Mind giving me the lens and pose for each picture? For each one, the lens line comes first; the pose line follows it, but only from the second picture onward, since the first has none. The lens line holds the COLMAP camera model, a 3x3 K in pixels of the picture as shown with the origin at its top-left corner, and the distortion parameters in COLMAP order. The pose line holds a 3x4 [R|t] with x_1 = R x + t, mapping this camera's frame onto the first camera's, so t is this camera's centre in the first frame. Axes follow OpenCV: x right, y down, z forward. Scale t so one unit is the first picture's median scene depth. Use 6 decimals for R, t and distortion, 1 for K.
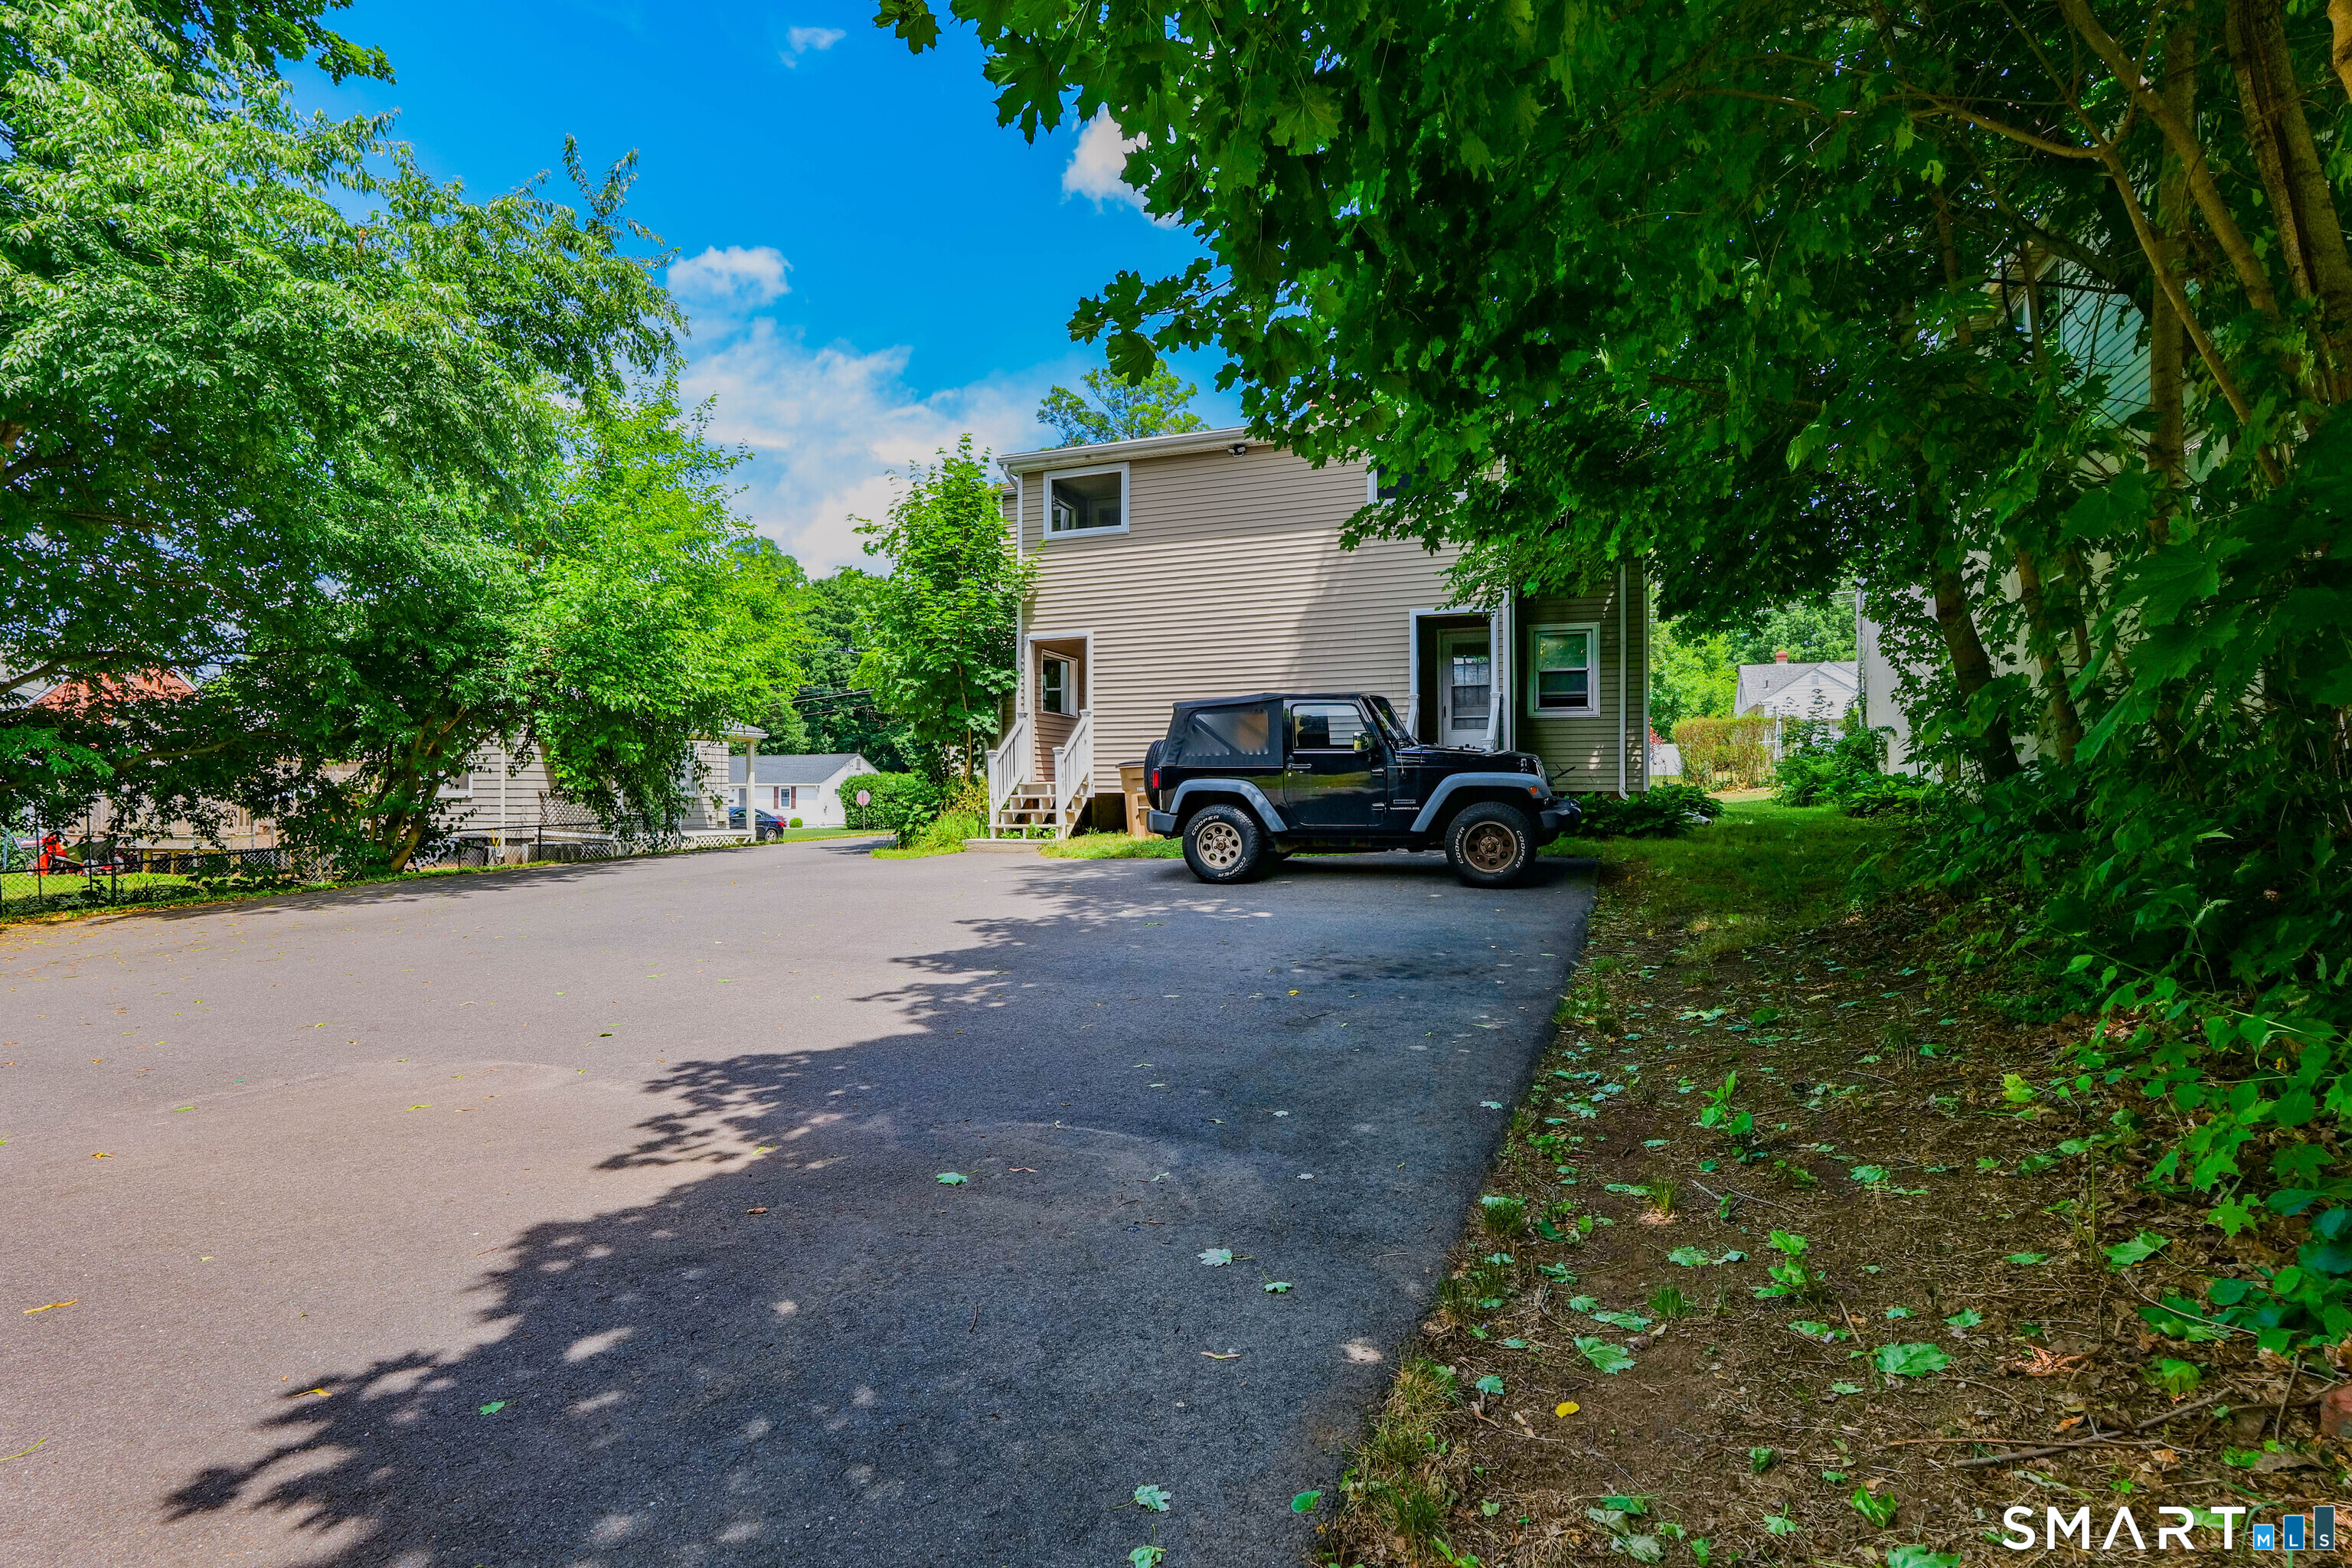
lens RADIAL K [[1095.4, 0, 1176.0], [0, 1095.4, 784.0], [0, 0, 1]] dist [-0.000373, -0.000019]
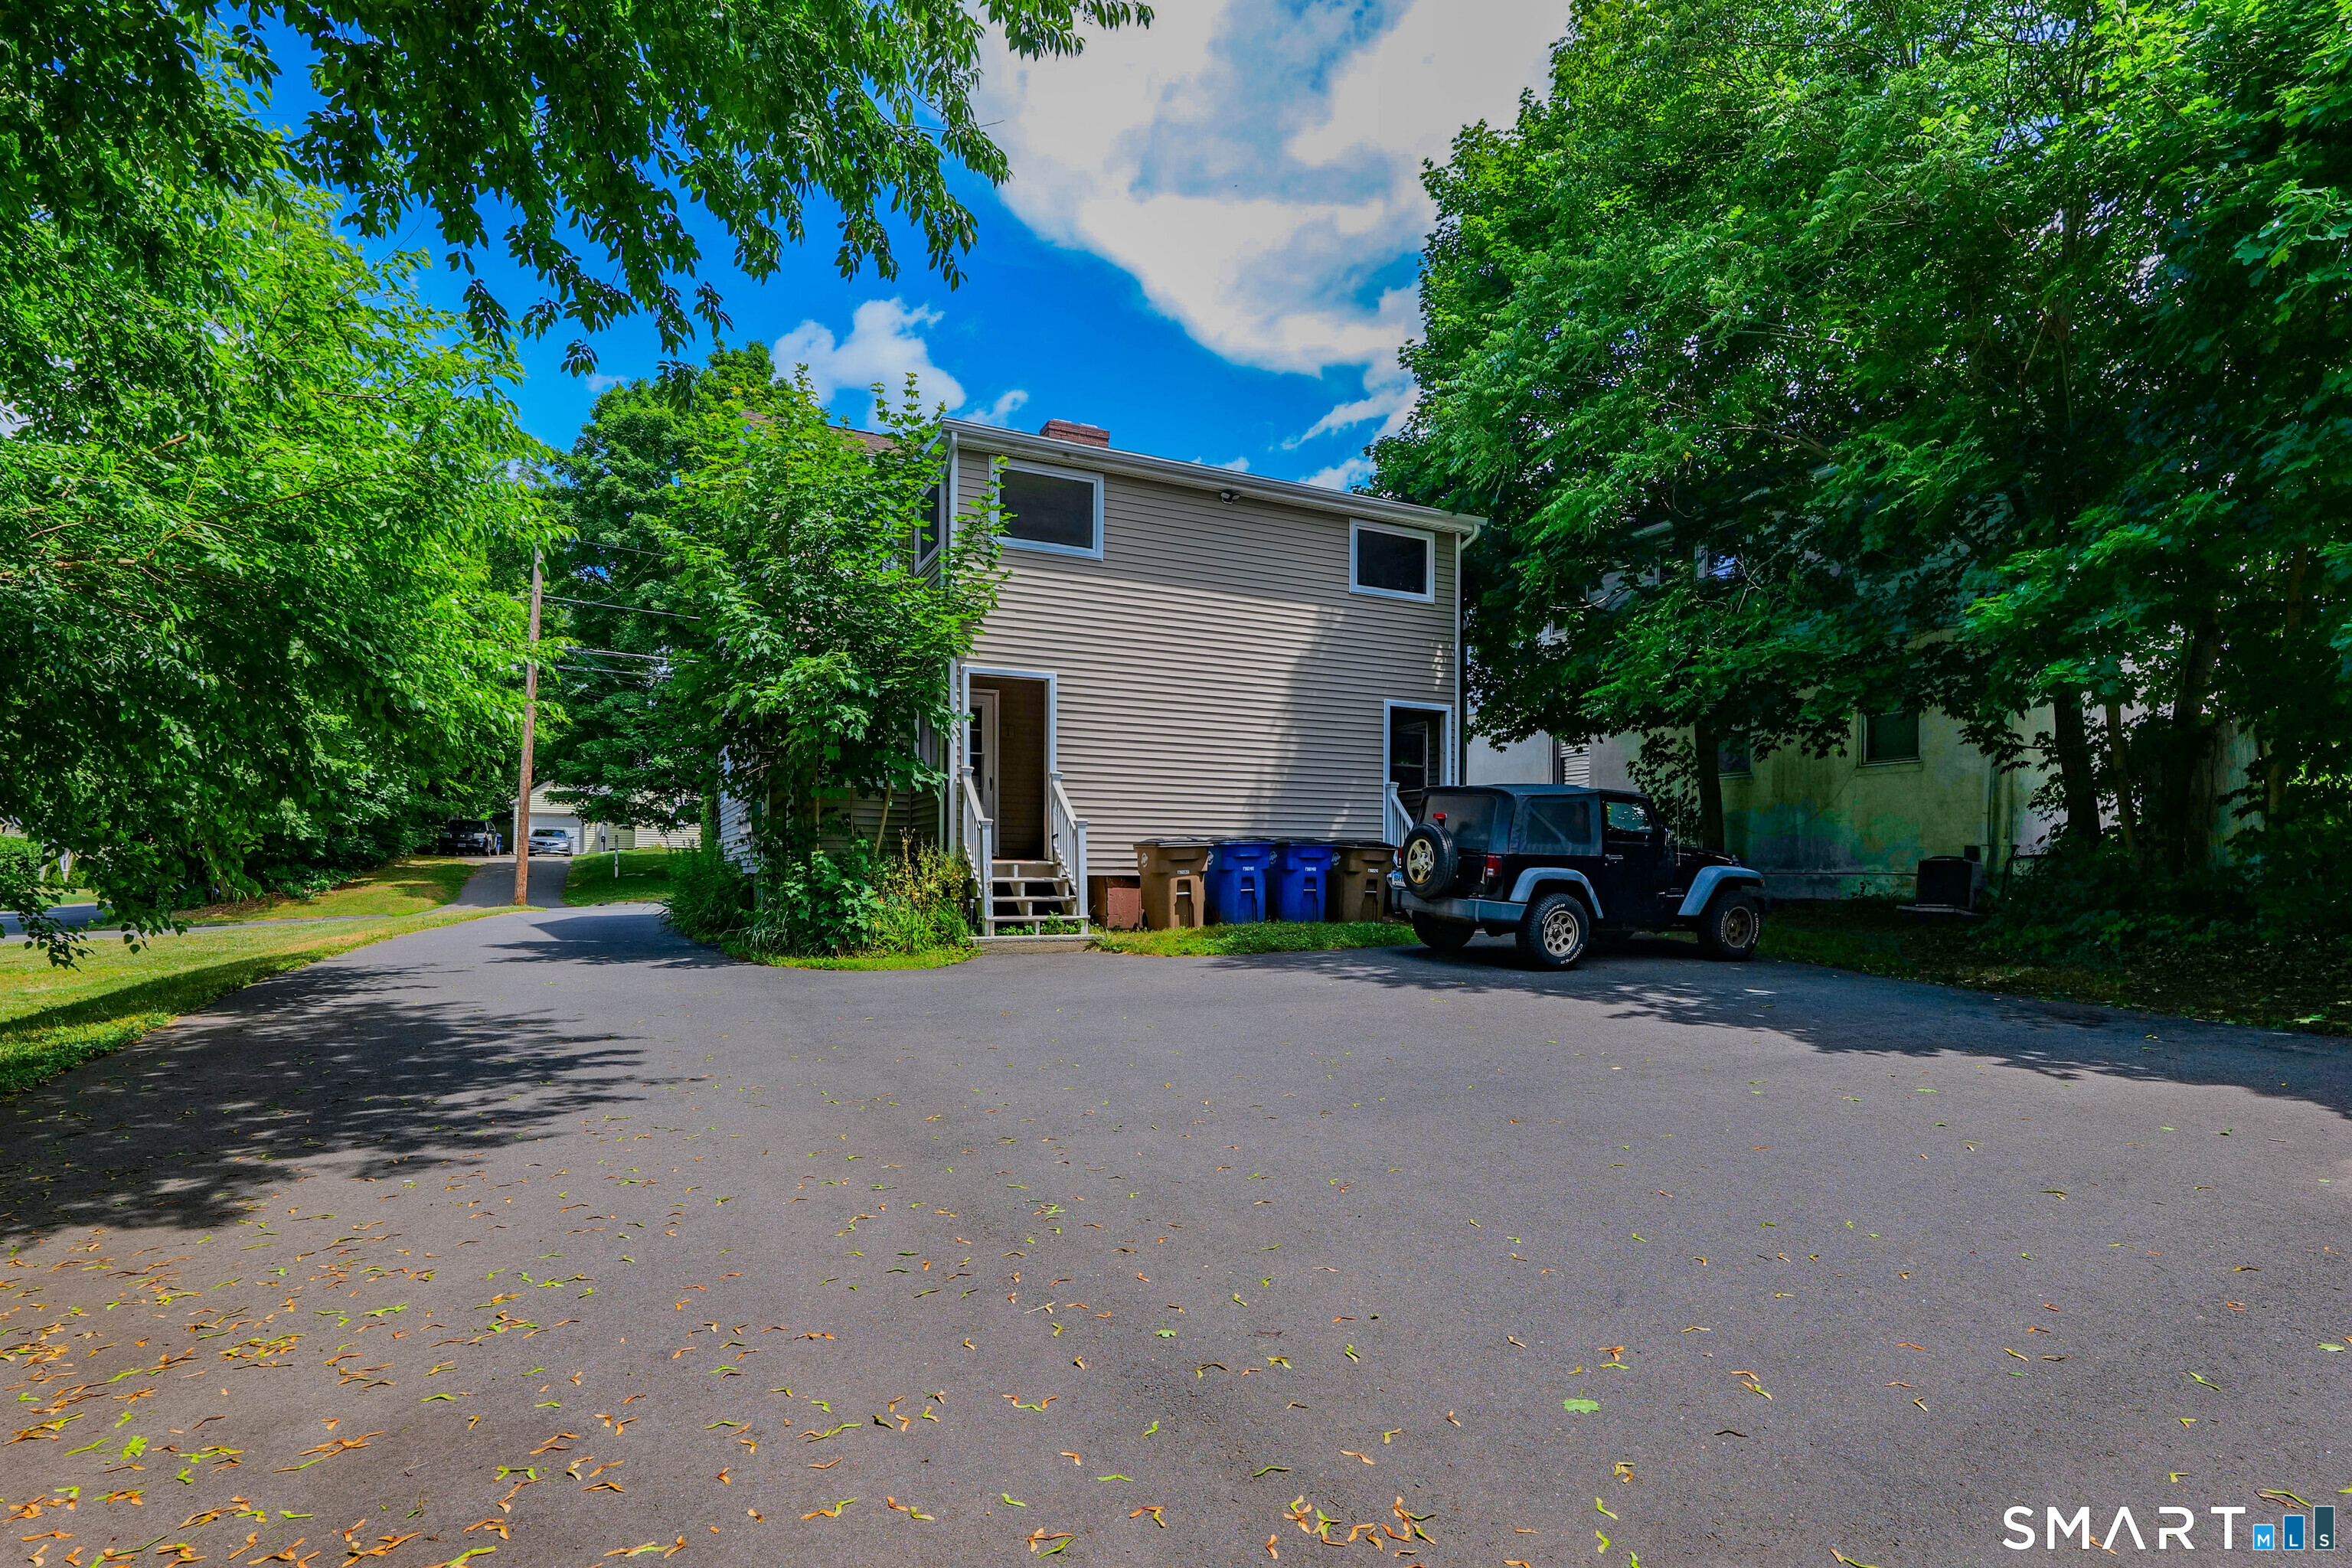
lens RADIAL K [[1192.1, 0, 1263.5], [0, 1192.1, 882.1], [0, 0, 1]] dist [0.000083, -0.000002]
pose [[0.668436, 0.001180, 0.743768, -0.627218], [-0.016586, 0.999774, 0.013320, -0.000924], [-0.743584, -0.021240, 0.668305, 0.303108]]
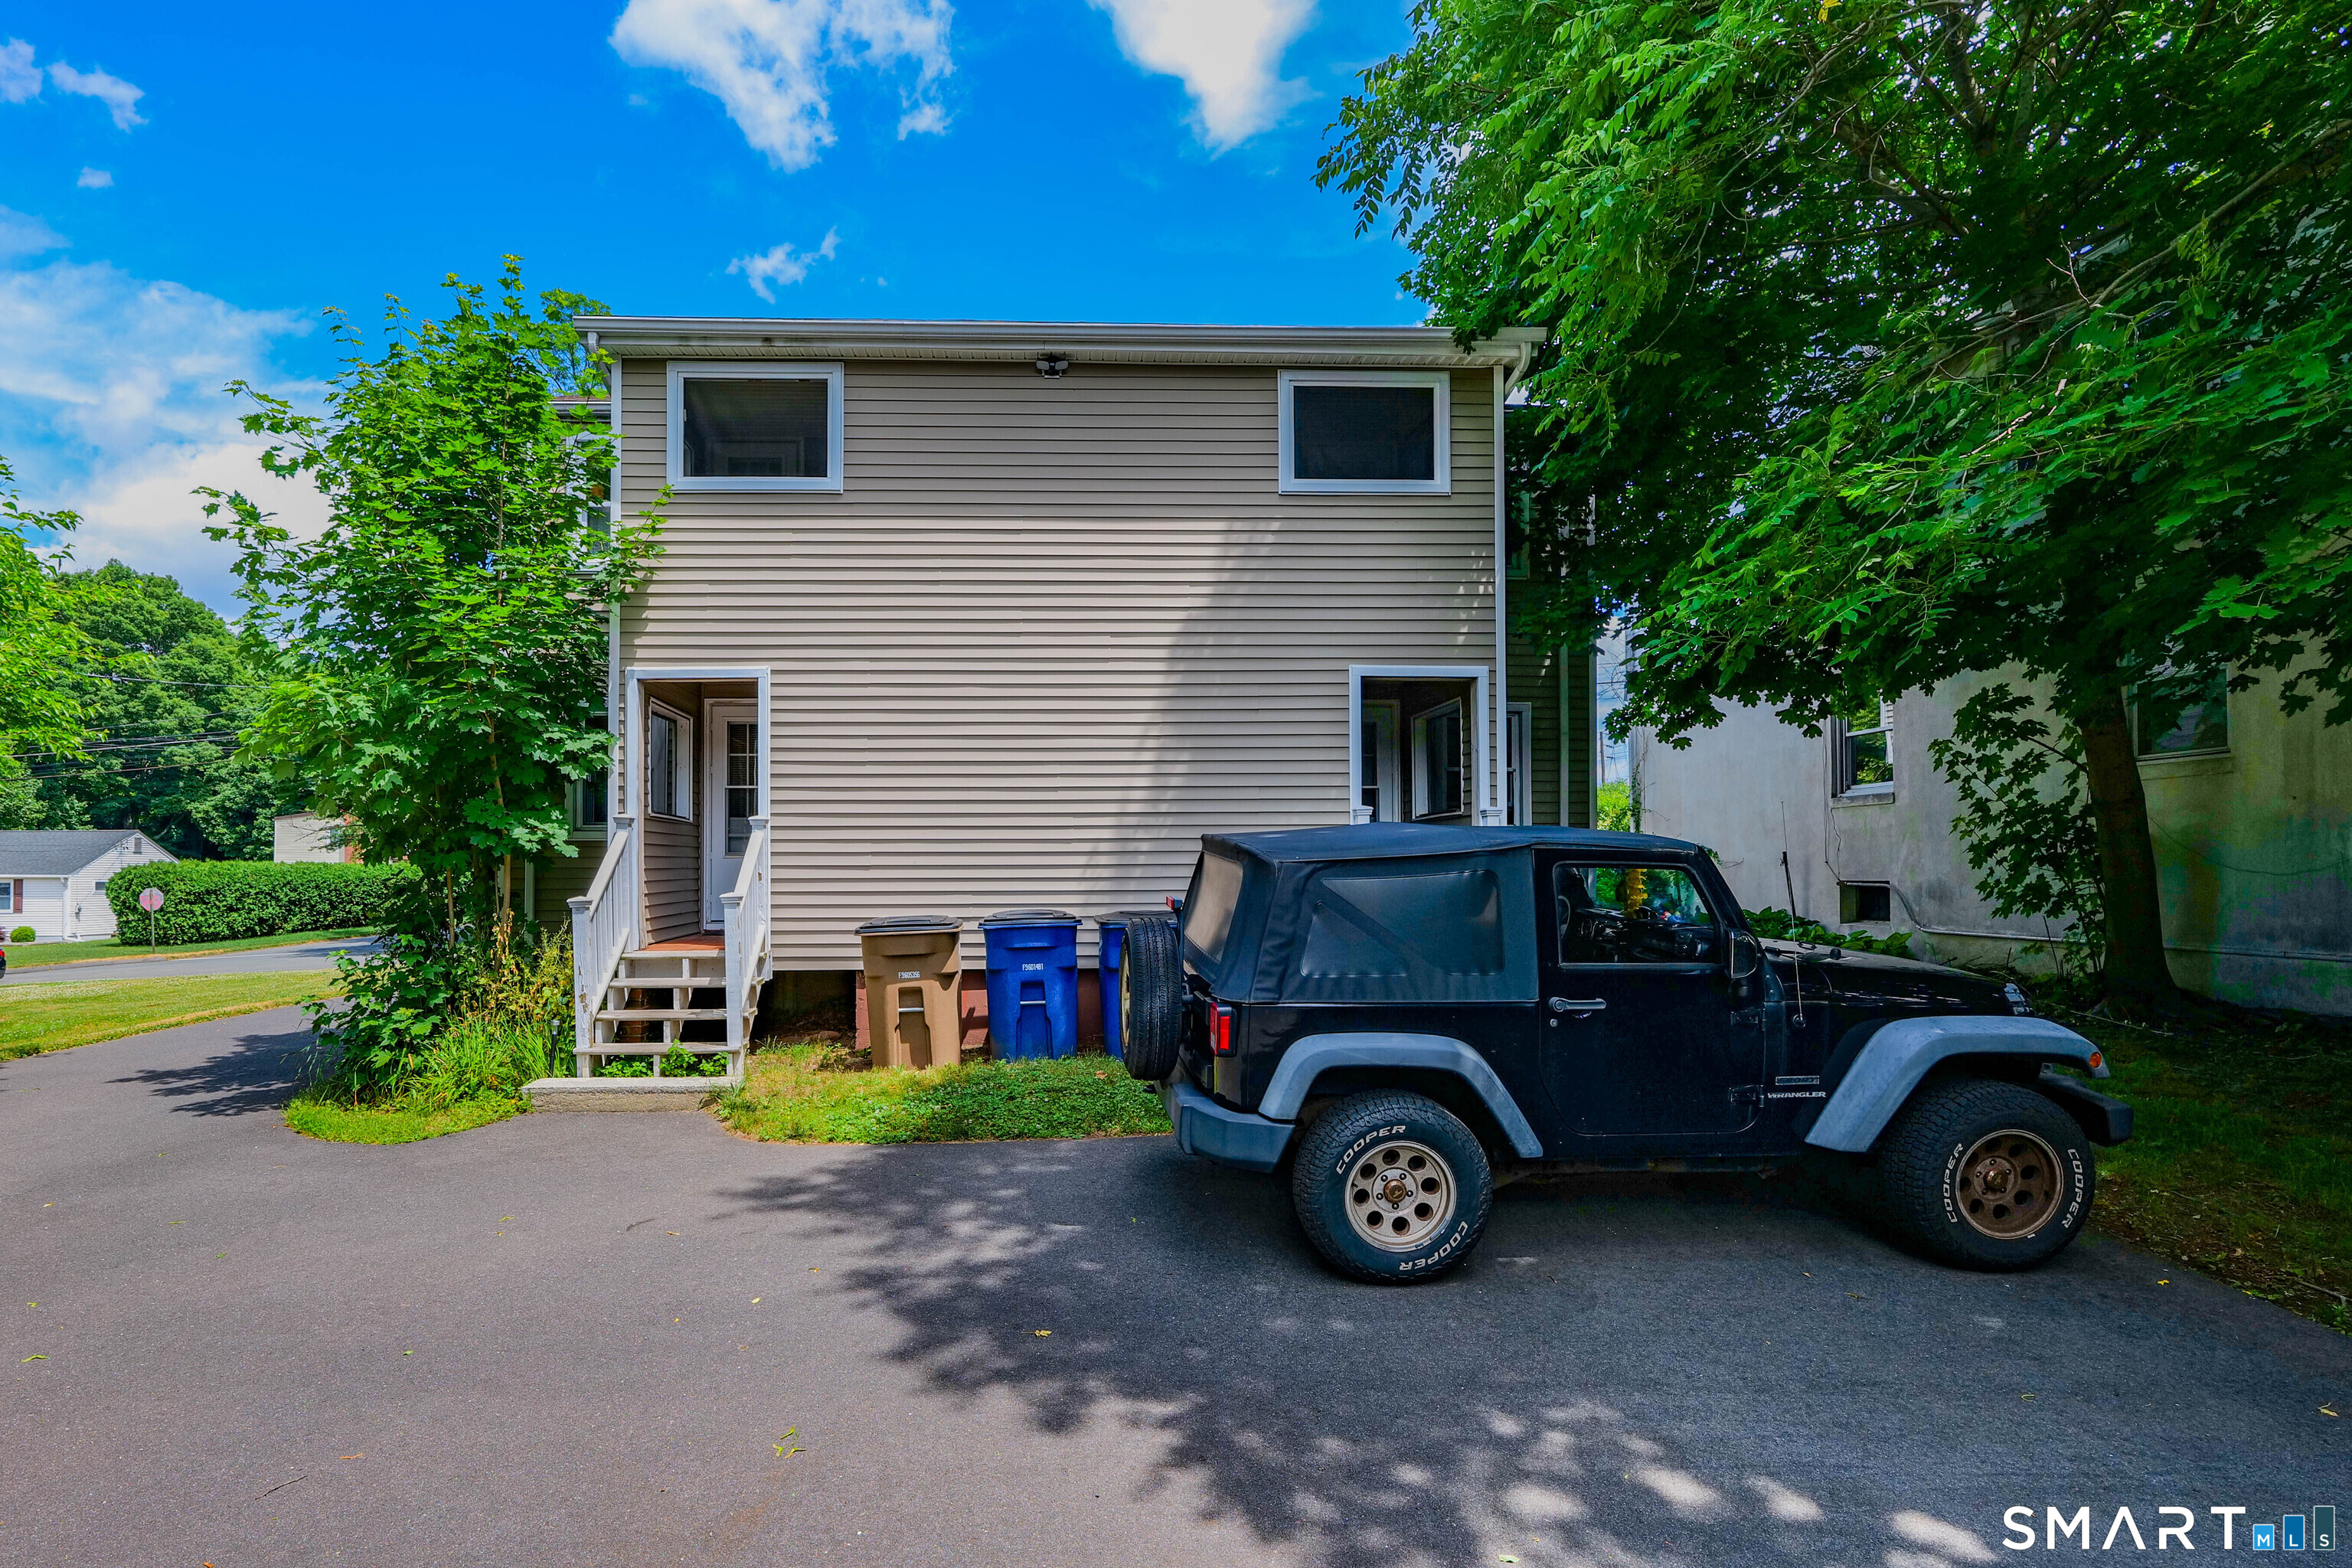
lens RADIAL K [[1201.9, 0, 1058.5], [0, 1201.9, 856.0], [0, 0, 1]] dist [0.002198, 0.001806]
pose [[0.928127, 0.005550, 0.372223, -0.164432], [-0.004077, 0.999980, -0.004745, -0.045753], [-0.372242, 0.002886, 0.928131, 0.403168]]
